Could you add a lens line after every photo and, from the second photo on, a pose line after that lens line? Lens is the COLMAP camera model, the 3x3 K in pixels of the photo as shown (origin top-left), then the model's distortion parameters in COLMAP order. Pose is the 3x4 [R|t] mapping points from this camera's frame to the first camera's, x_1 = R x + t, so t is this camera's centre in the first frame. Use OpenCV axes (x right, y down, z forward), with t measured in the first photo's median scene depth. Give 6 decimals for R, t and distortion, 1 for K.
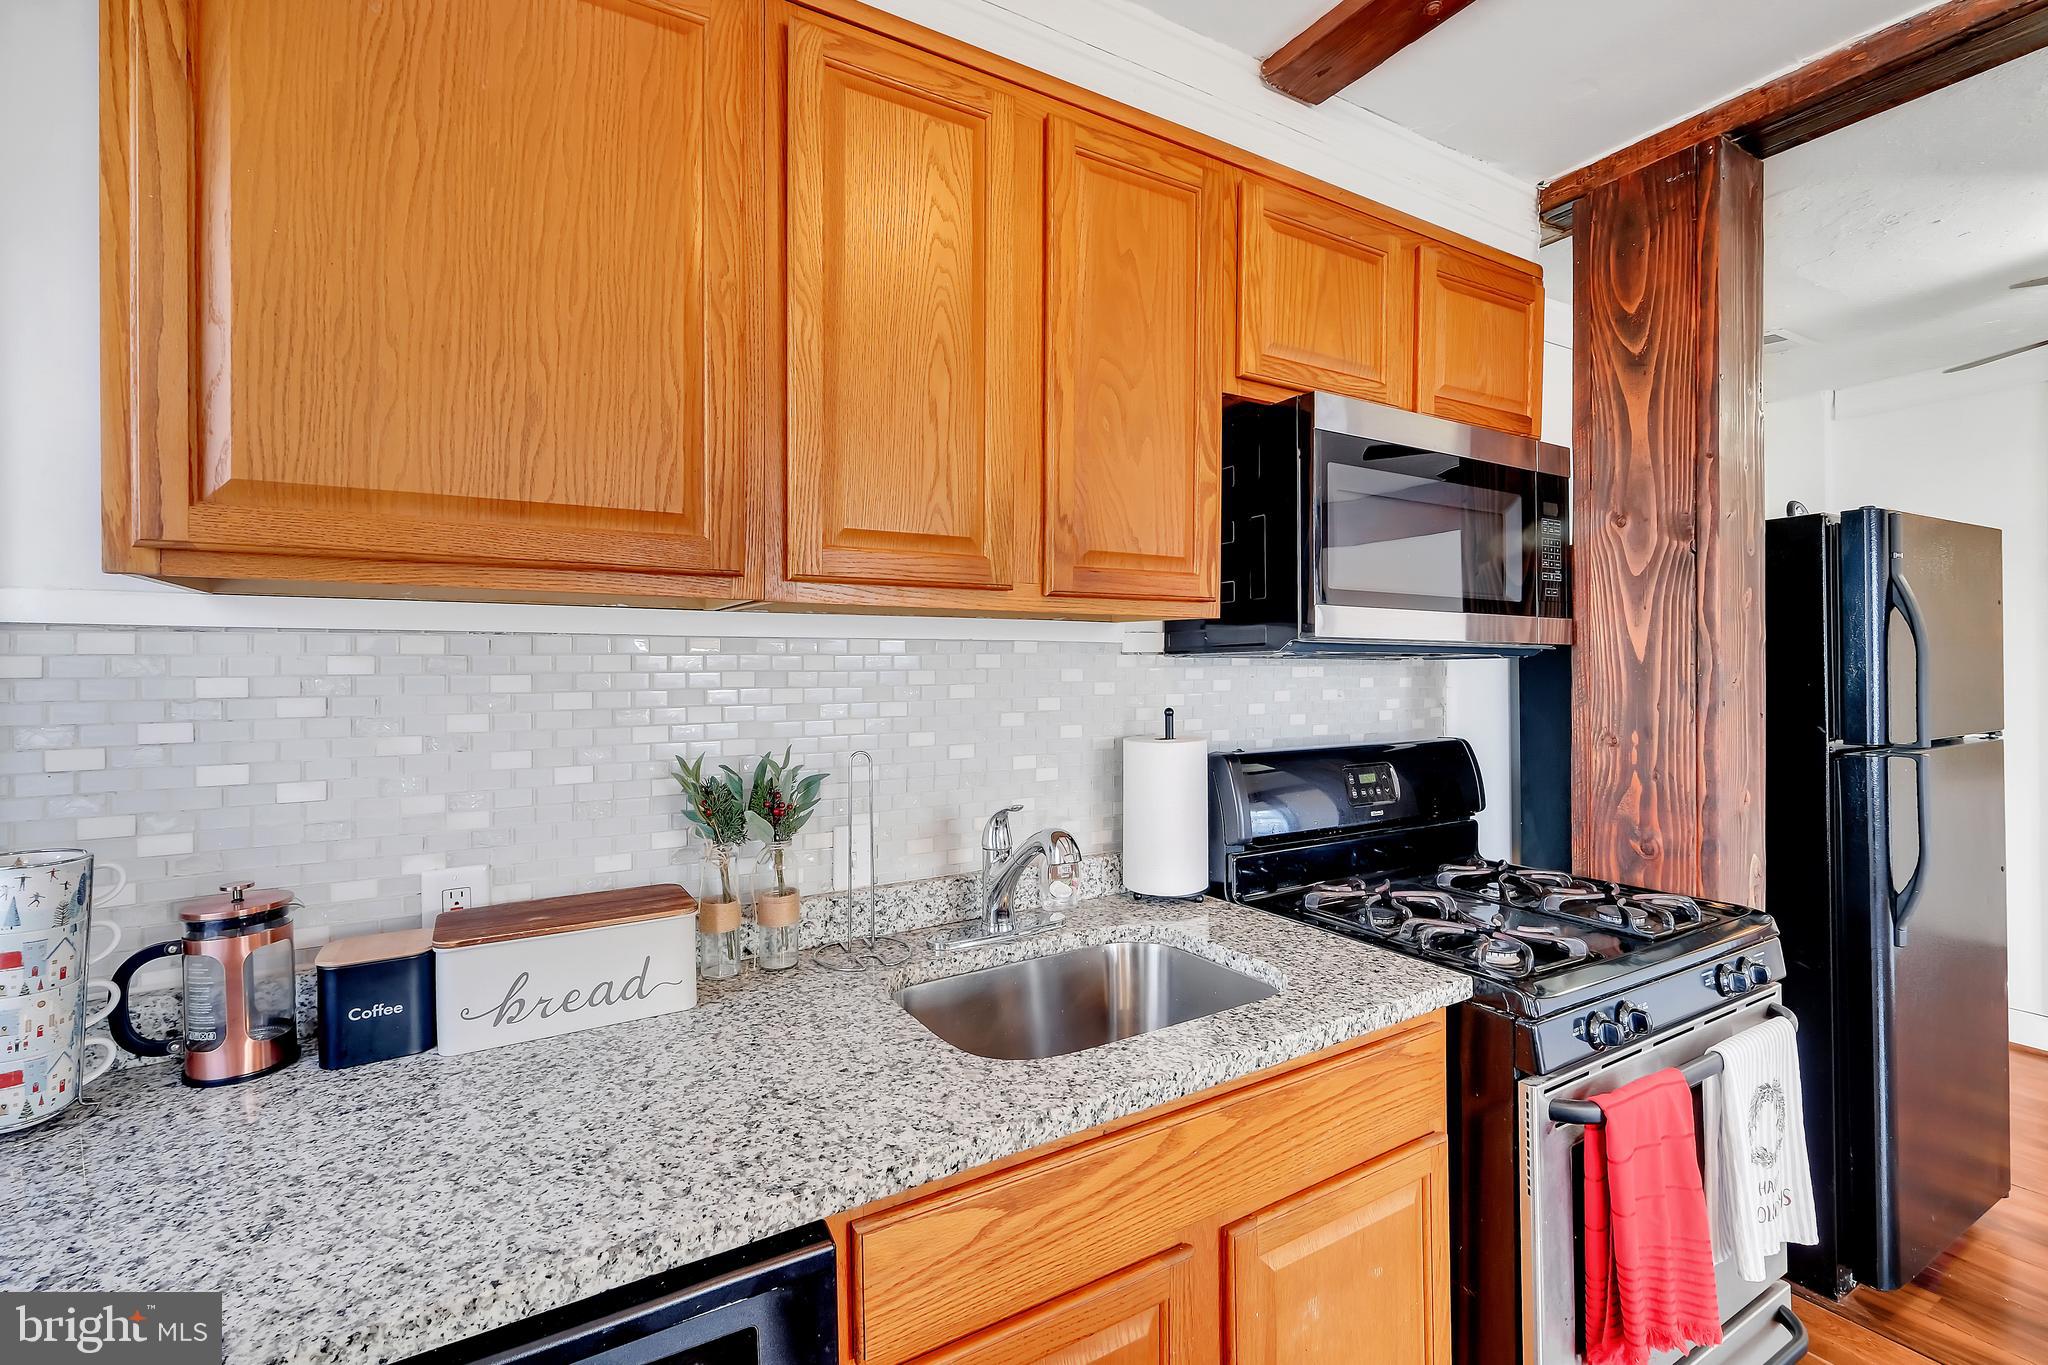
lens RADIAL K [[921.4, 0, 1008.0], [0, 921.4, 671.5], [0, 0, 1]] dist [-0.005860, -0.000367]
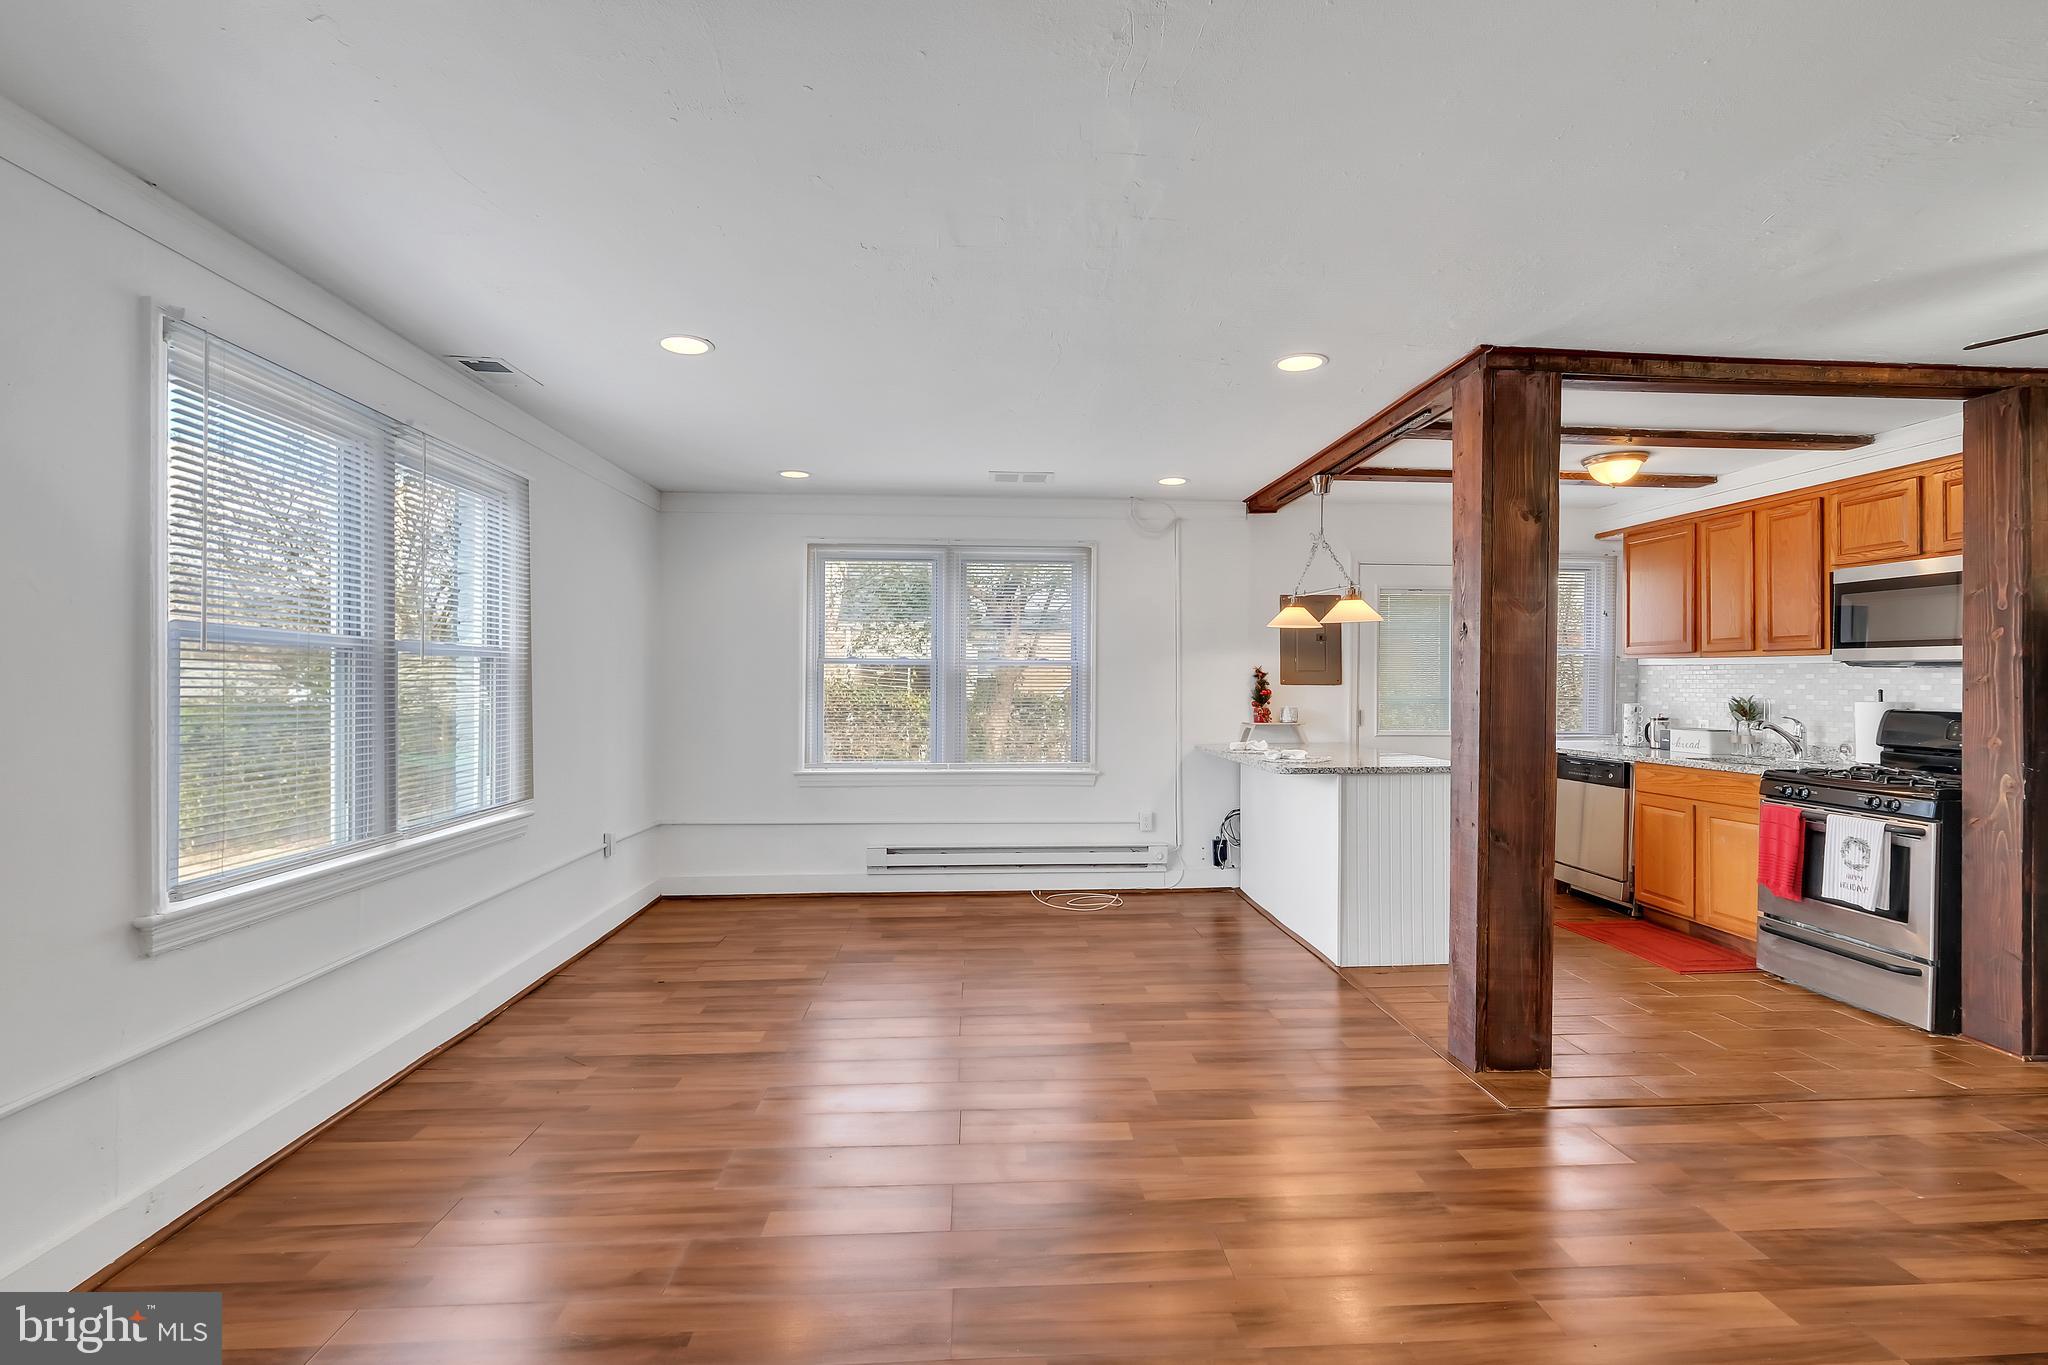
lens RADIAL K [[921.4, 0, 1013.2], [0, 921.4, 681.4], [0, 0, 1]] dist [-0.005860, -0.000367]
pose [[-0.462167, 0.002485, -0.886789, 4.572402], [-0.010075, 0.999917, 0.008053, 0.029748], [0.886736, 0.012657, -0.462104, 0.141781]]
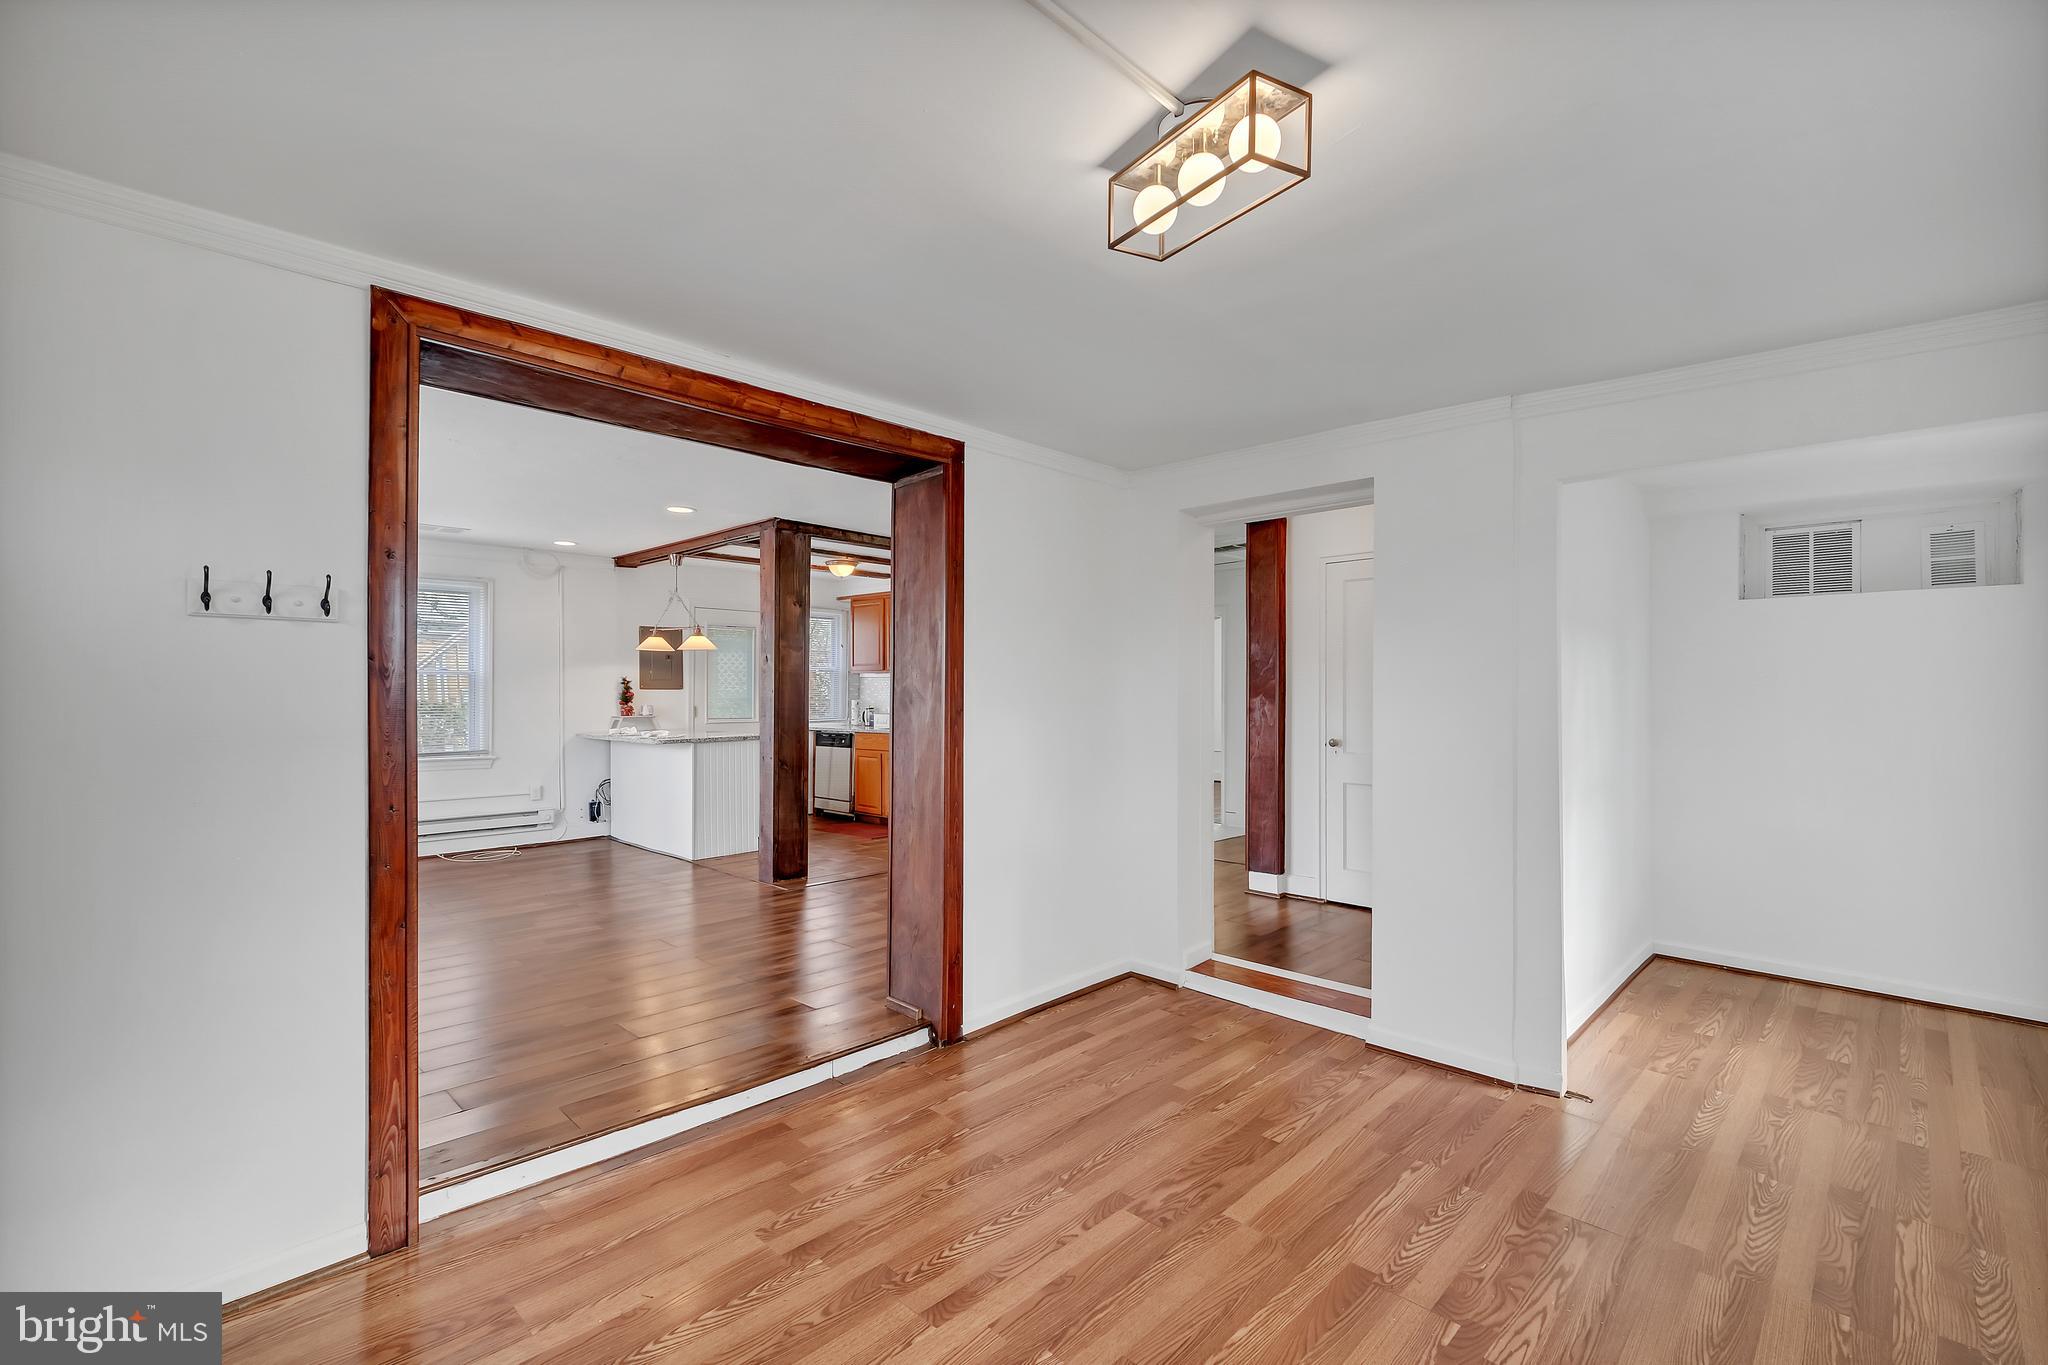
lens RADIAL K [[921.4, 0, 1047.2], [0, 921.4, 692.2], [0, 0, 1]] dist [-0.005860, -0.000367]
pose [[0.281815, 0.005327, -0.959454, 6.882054], [-0.010856, 0.999938, 0.002363, 0.045935], [0.959407, 0.009750, 0.281856, 0.125806]]
